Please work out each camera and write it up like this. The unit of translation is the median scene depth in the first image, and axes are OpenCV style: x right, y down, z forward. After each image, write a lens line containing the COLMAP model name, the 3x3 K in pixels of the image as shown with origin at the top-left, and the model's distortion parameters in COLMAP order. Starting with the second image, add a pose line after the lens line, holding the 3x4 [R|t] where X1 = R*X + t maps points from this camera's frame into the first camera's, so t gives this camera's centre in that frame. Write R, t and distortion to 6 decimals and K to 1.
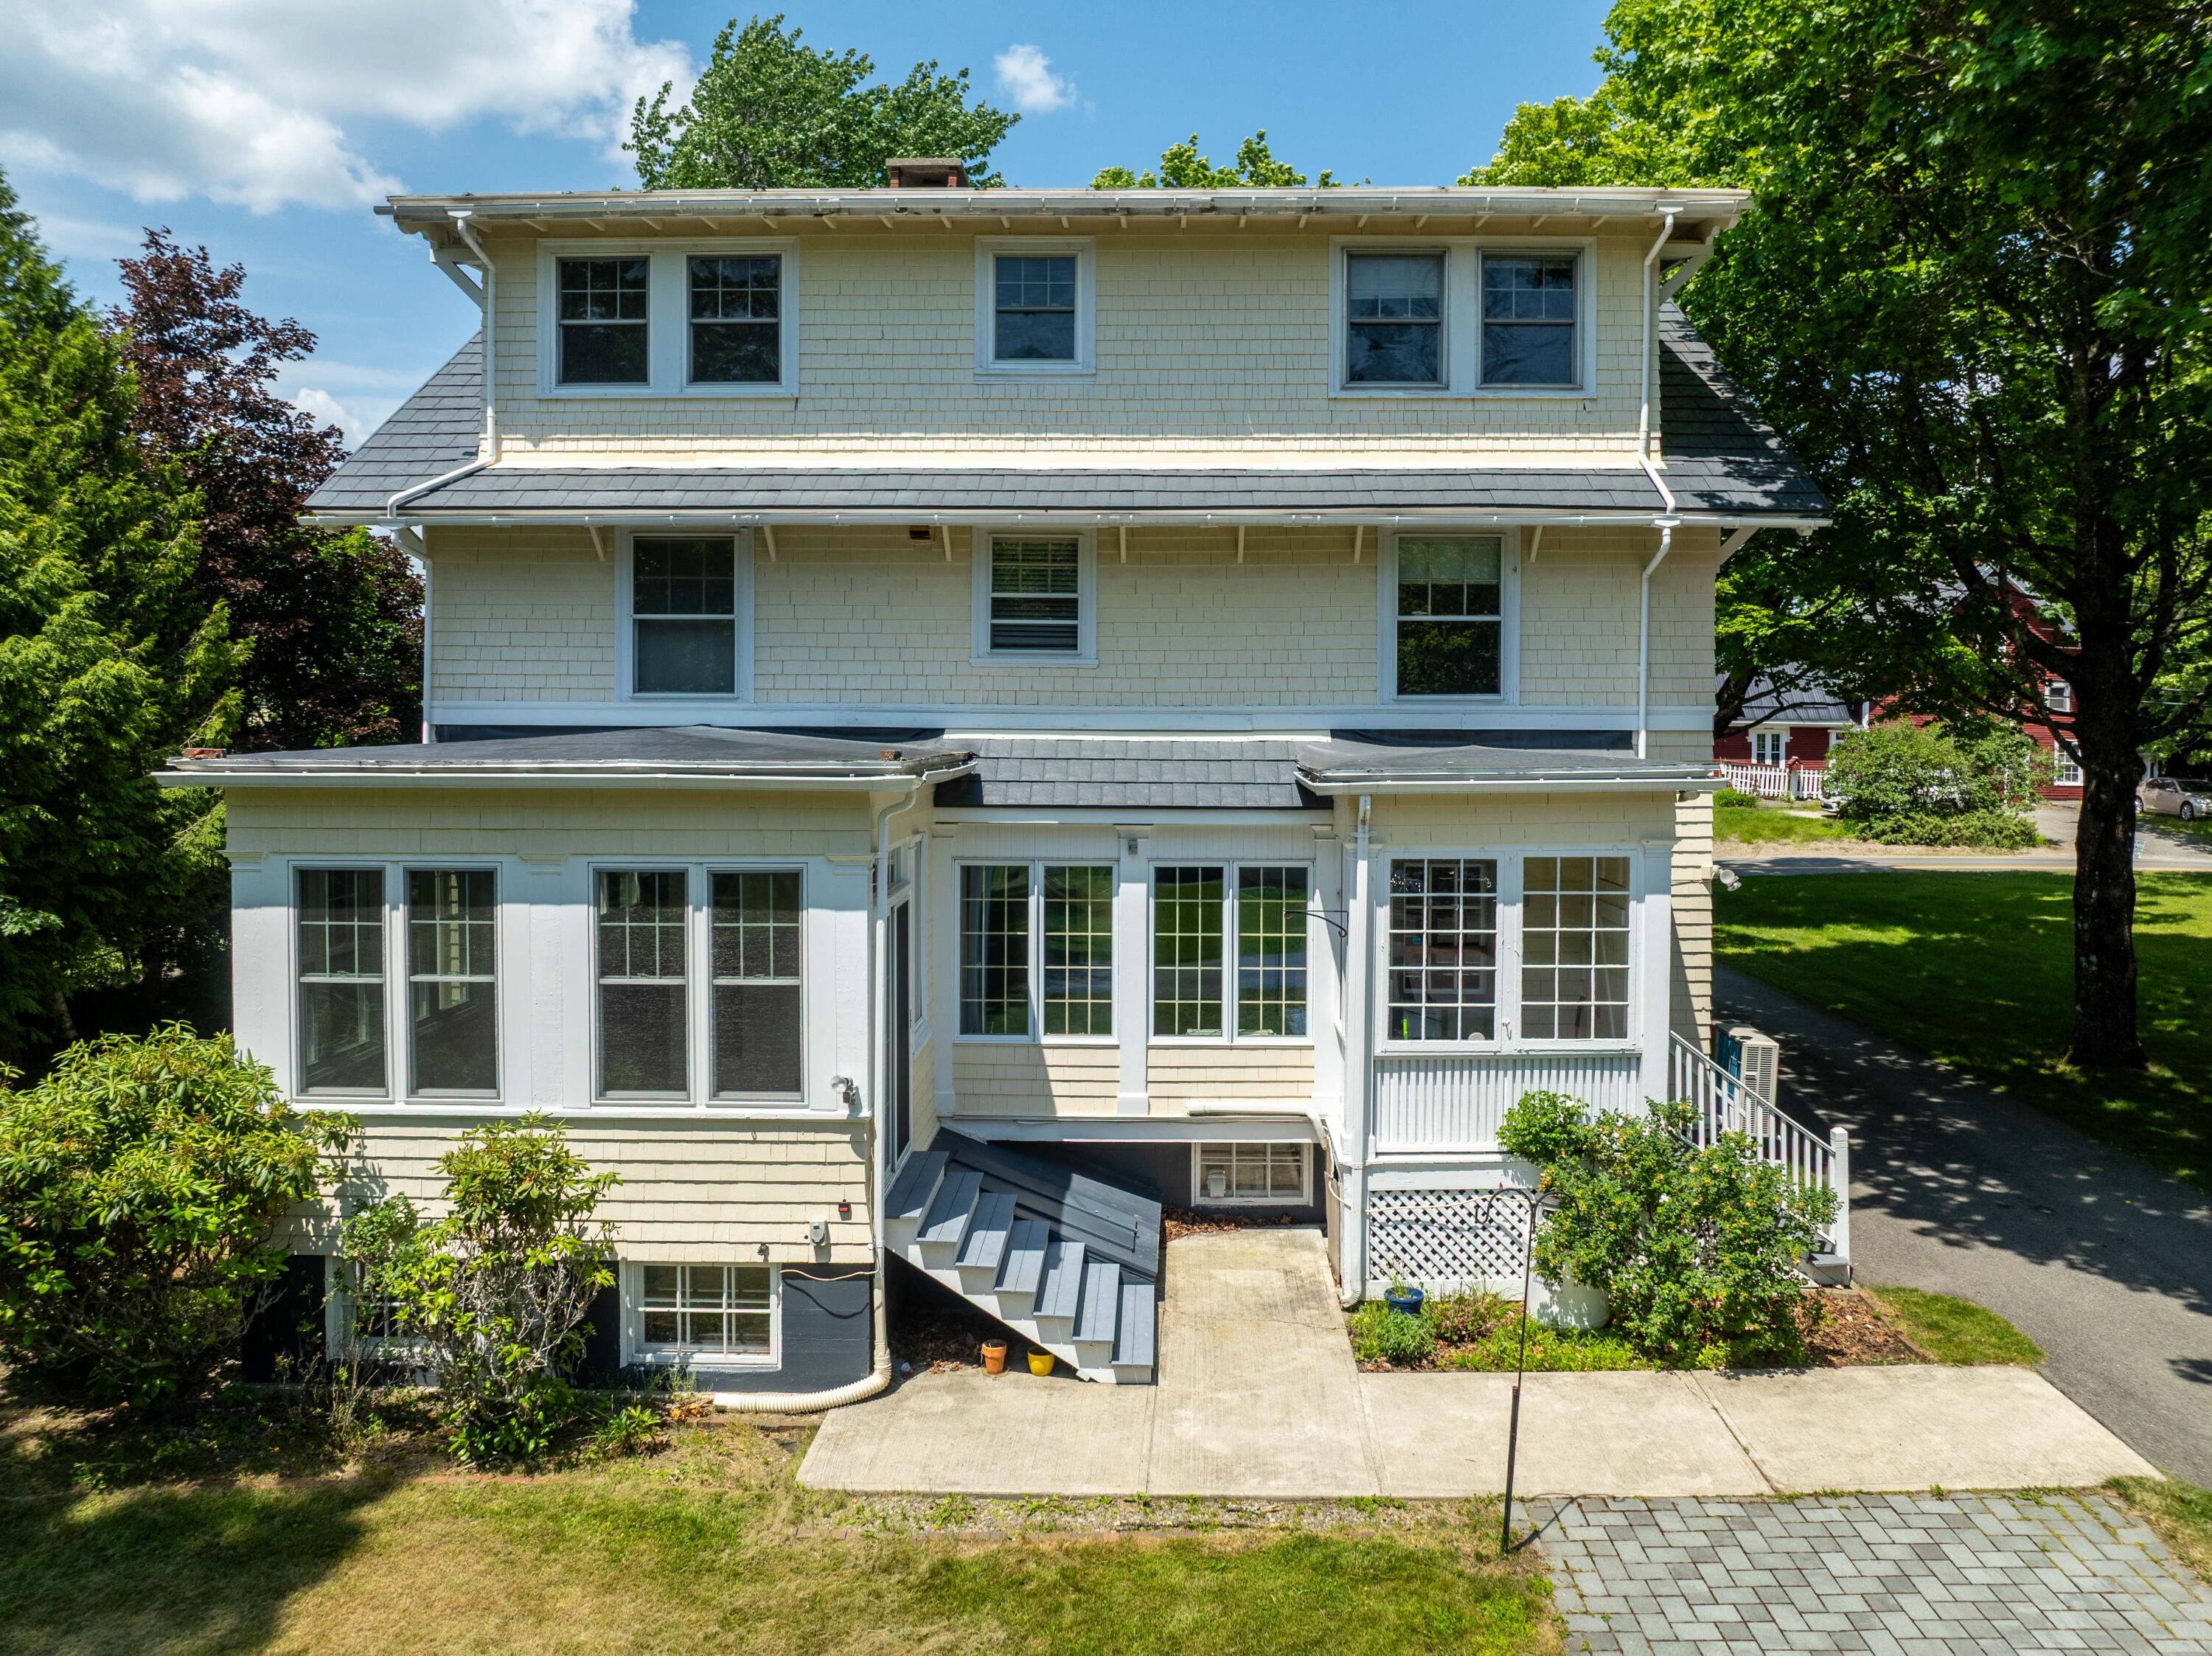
lens RADIAL K [[1579.7, 0, 1131.2], [0, 1579.7, 768.5], [0, 0, 1]] dist [-0.002006, -0.068554]
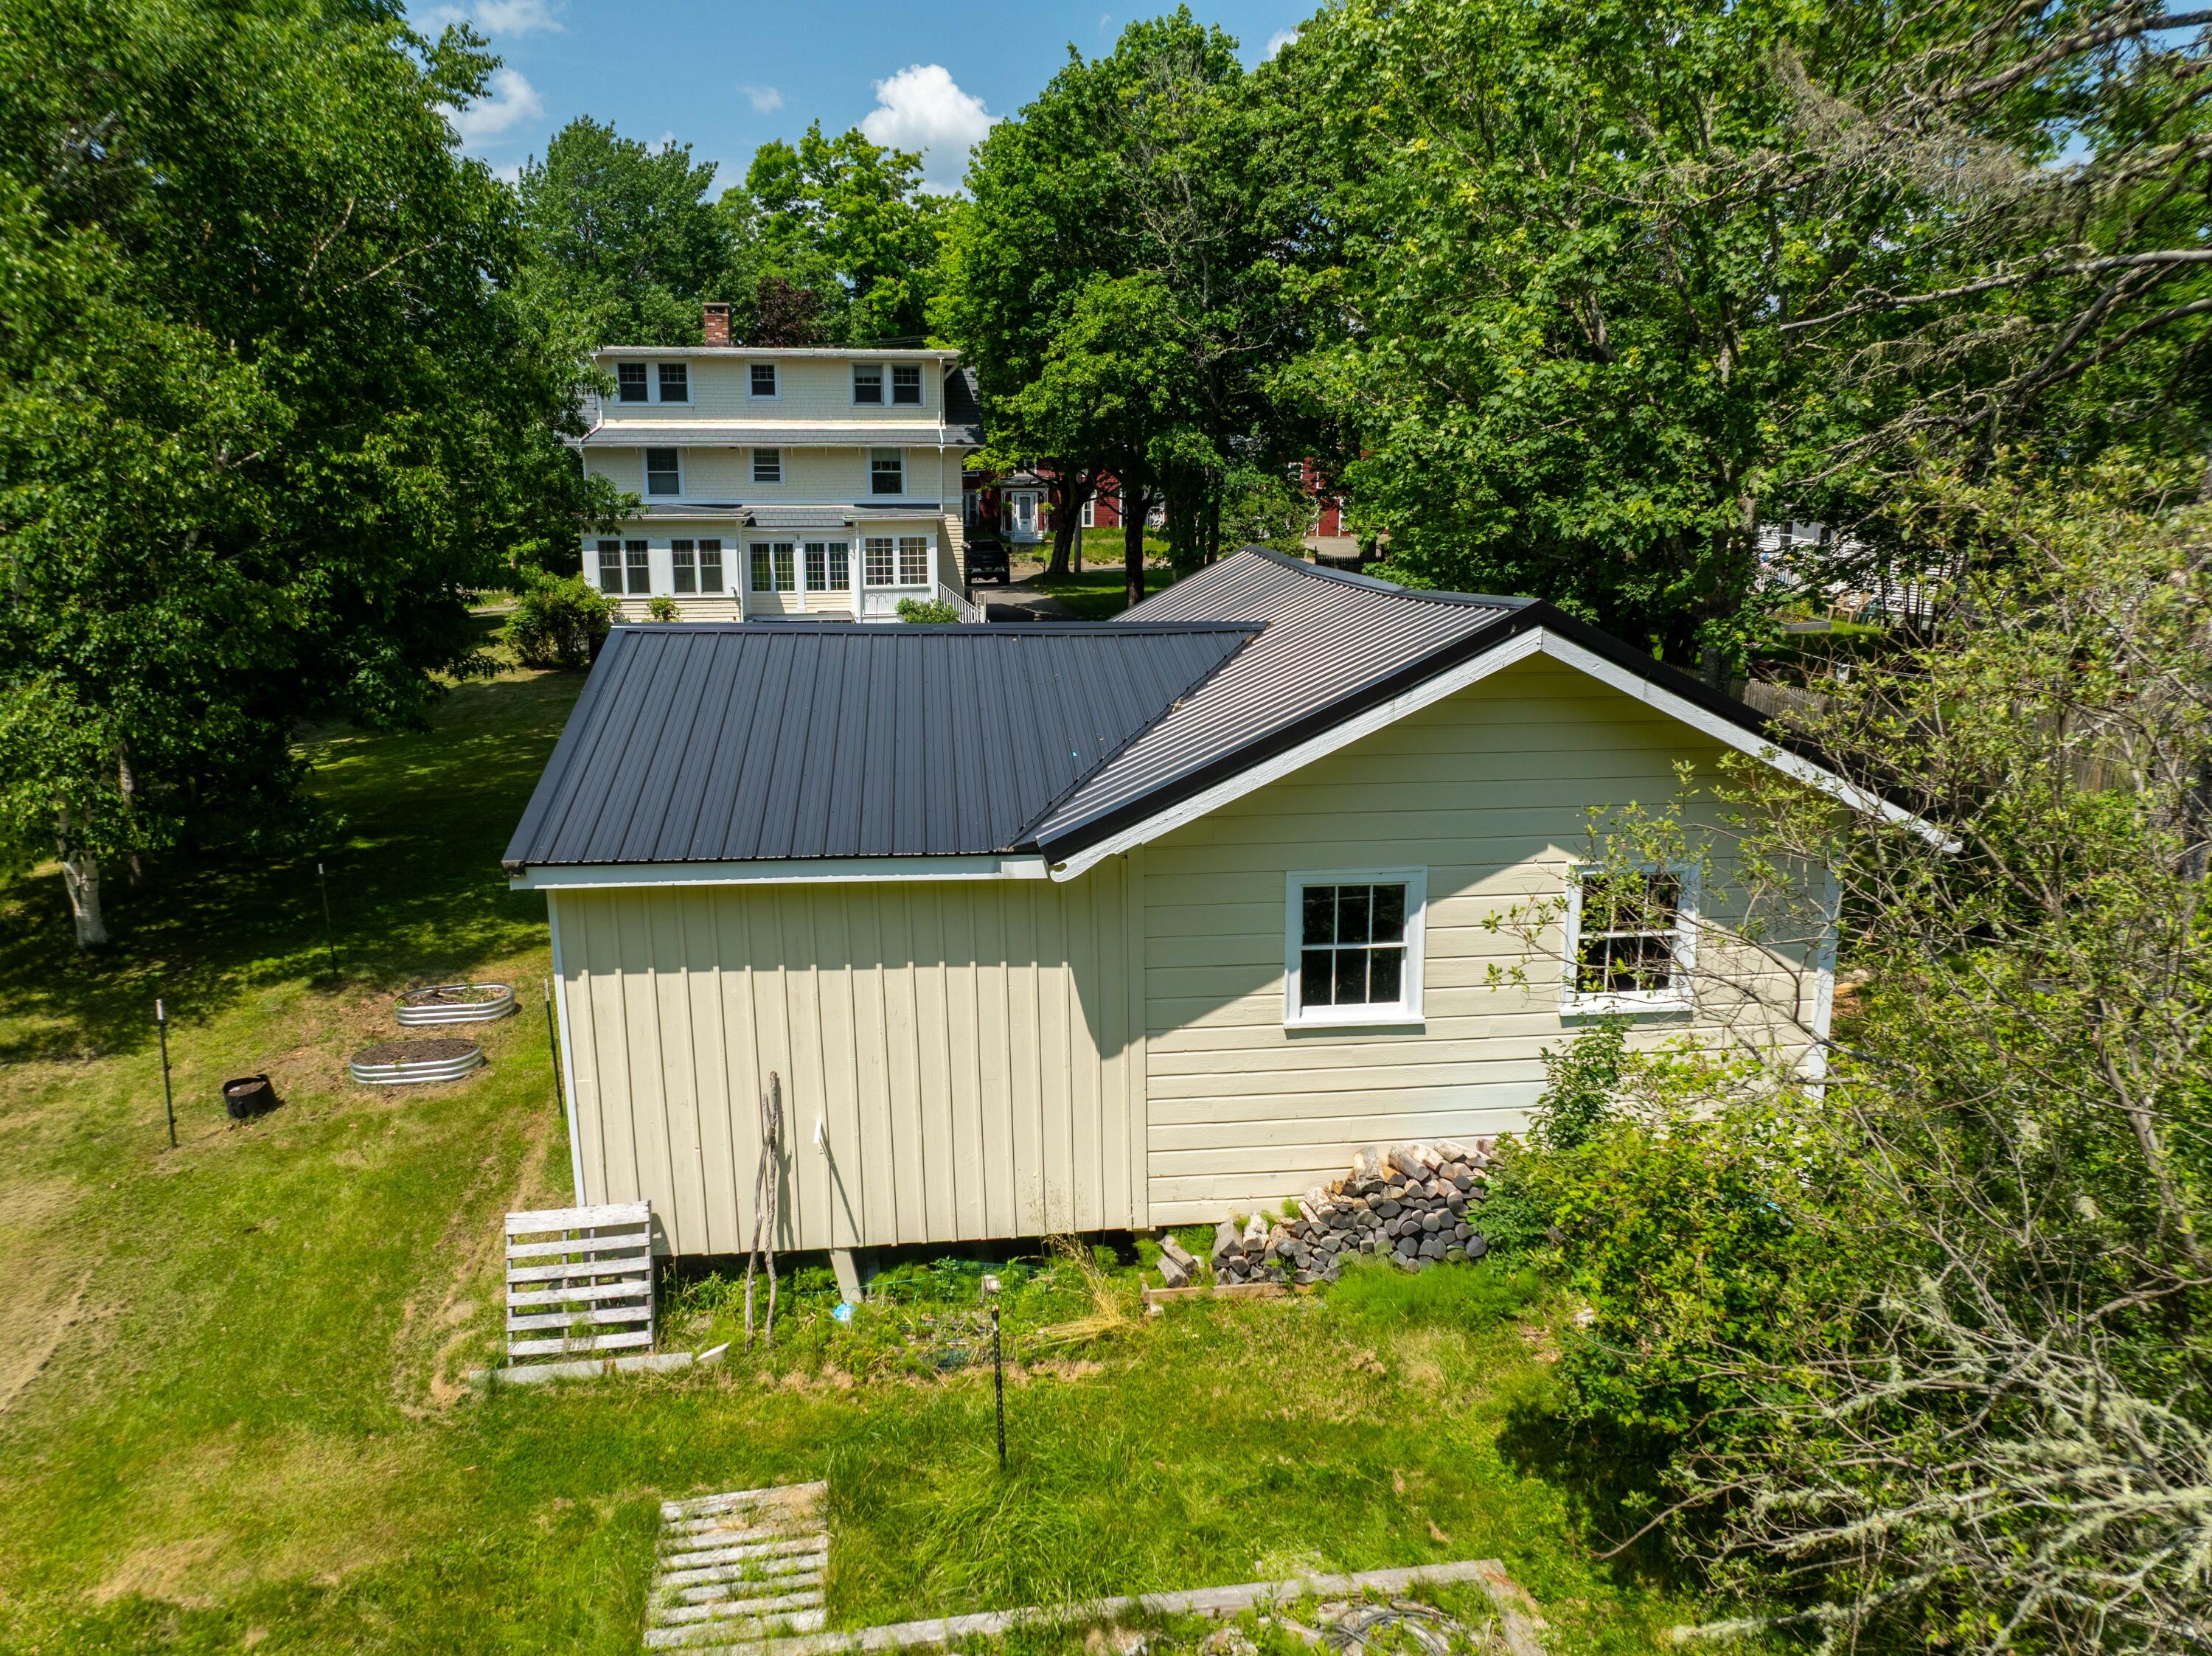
lens RADIAL K [[1563.6, 0, 1106.0], [0, 1563.6, 828.0], [0, 0, 1]] dist [-0.029372, 0.001022]
pose [[0.982401, -0.043304, 0.181696, 0.014853], [0.007422, 0.981037, 0.193680, 0.014989], [-0.186638, -0.188922, 0.964093, -2.684976]]
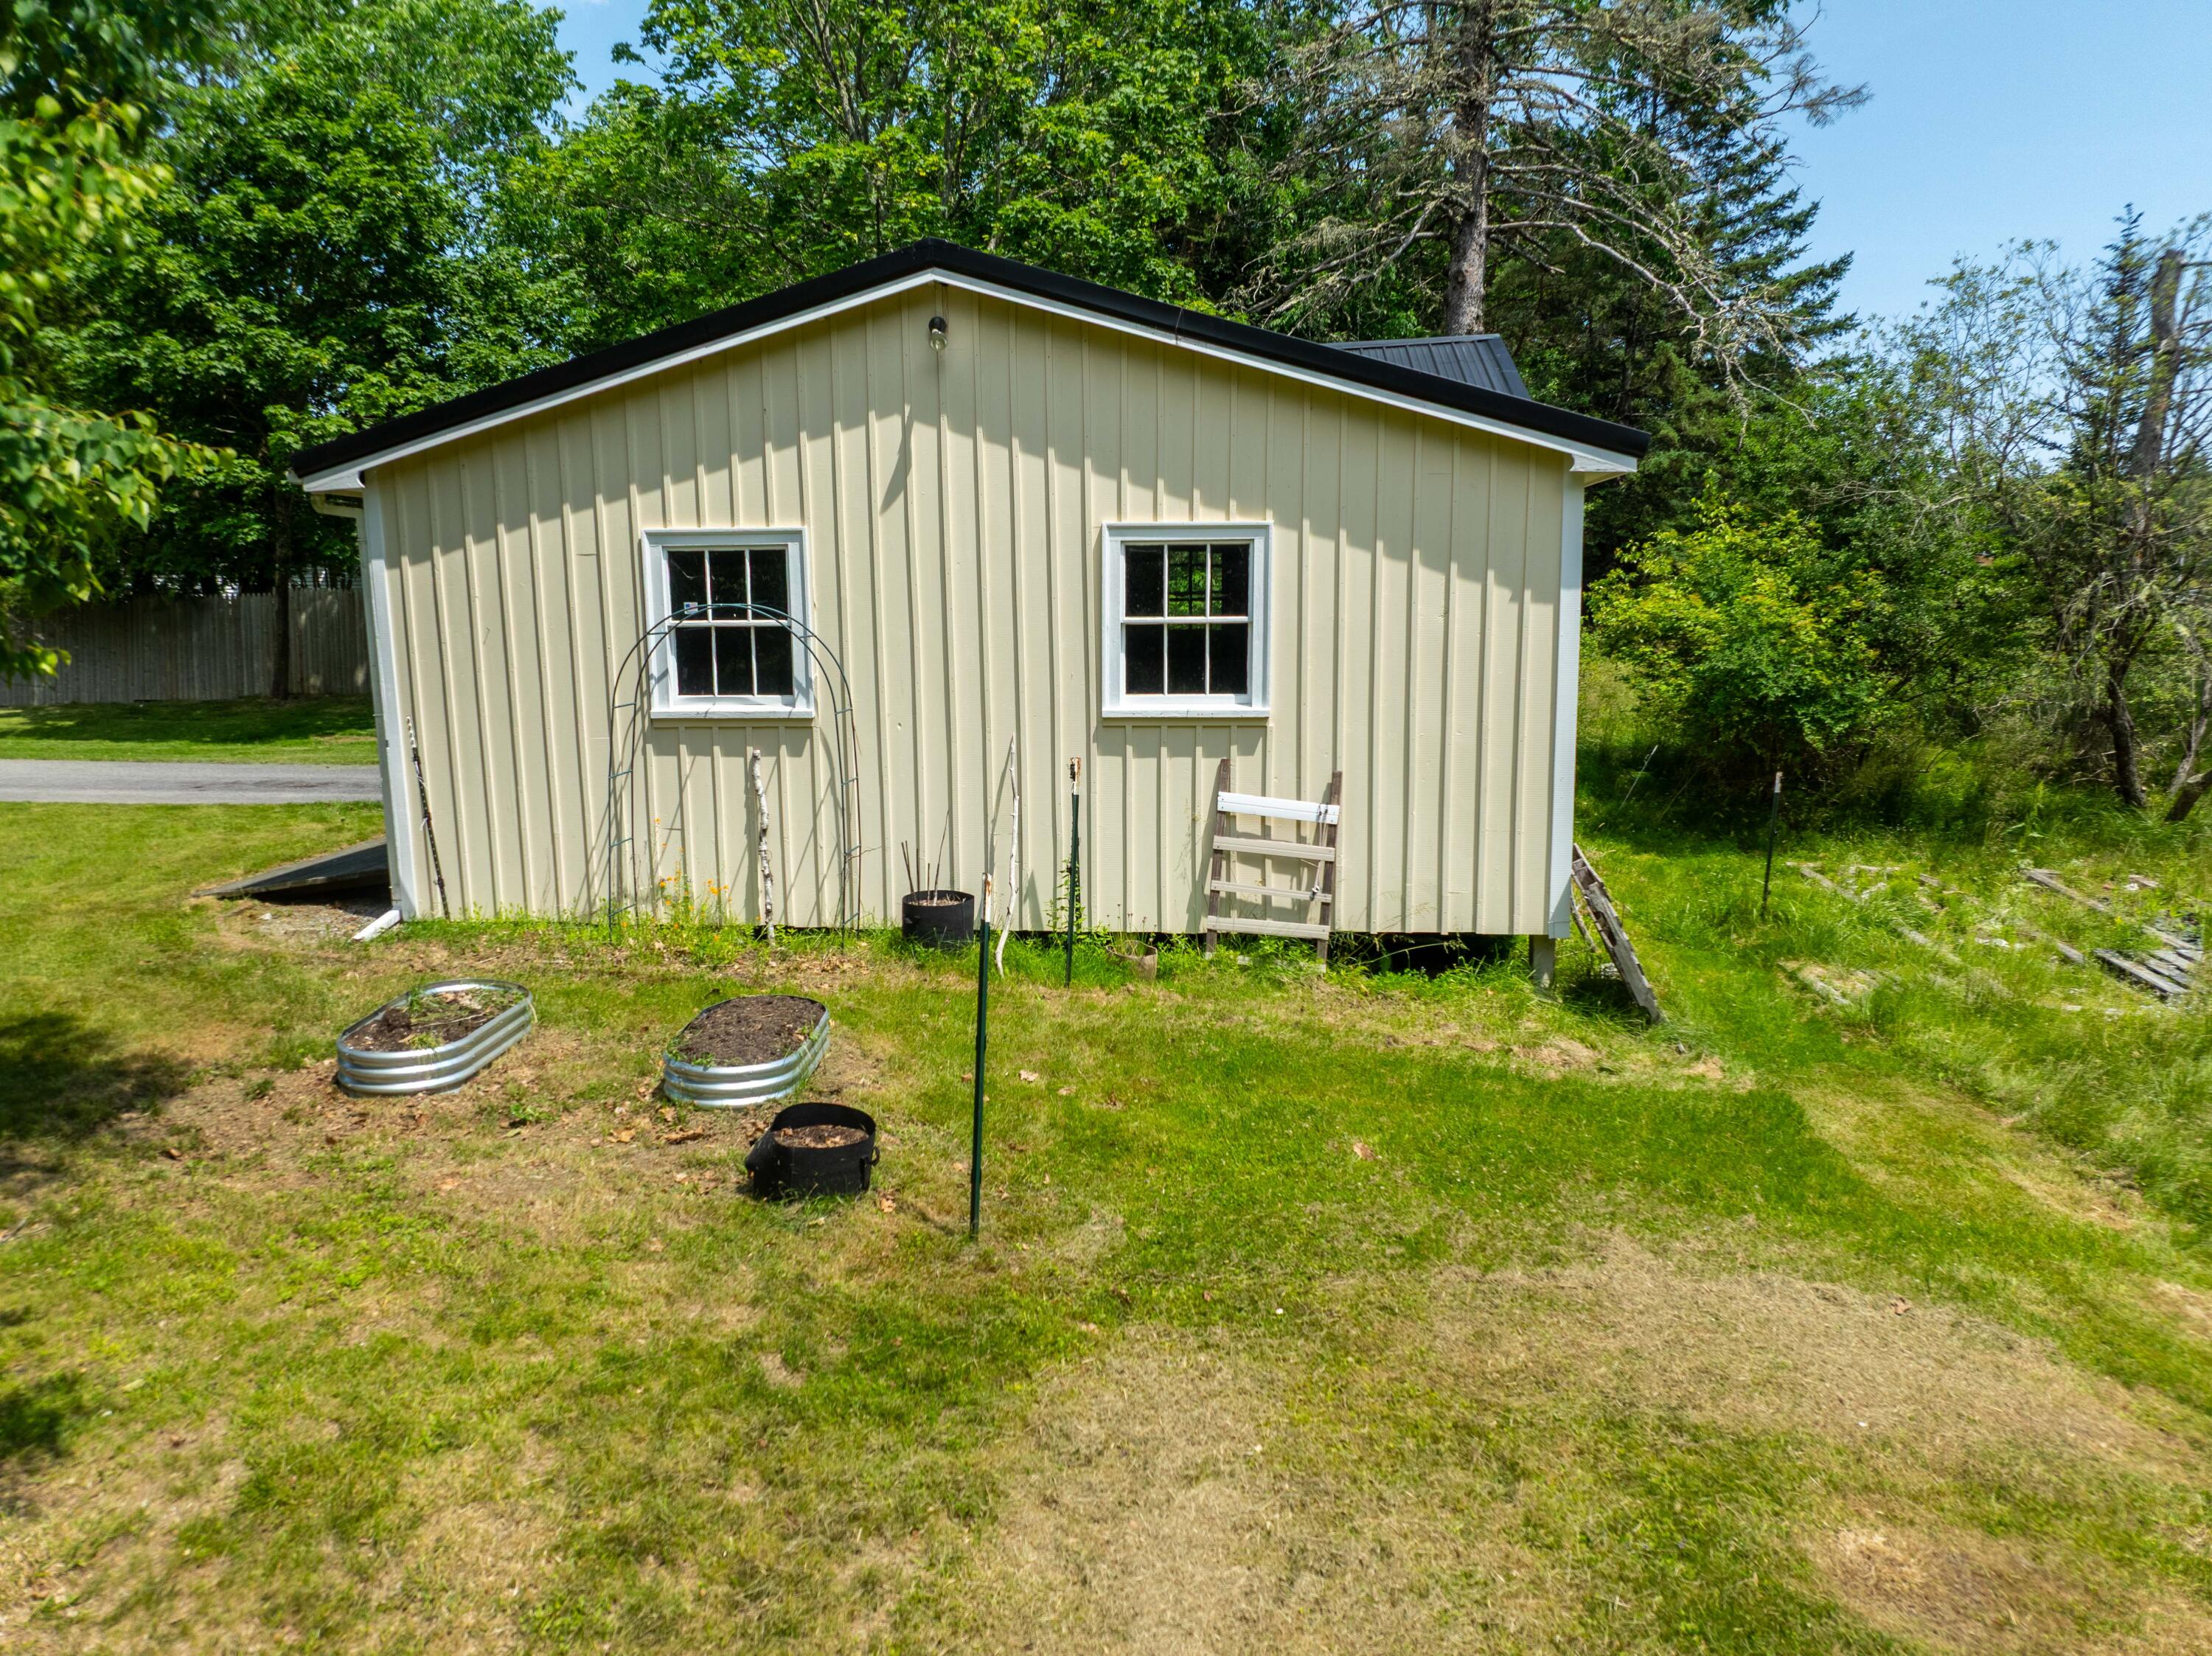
lens RADIAL K [[1547.9, 0, 1107.2], [0, 1547.9, 835.8], [0, 0, 1]] dist [-0.023076, -0.002453]
pose [[0.021101, -0.156706, 0.987420, -0.822269], [0.034142, 0.987177, 0.155938, 0.235351], [-0.999194, 0.030422, 0.026180, -1.683844]]
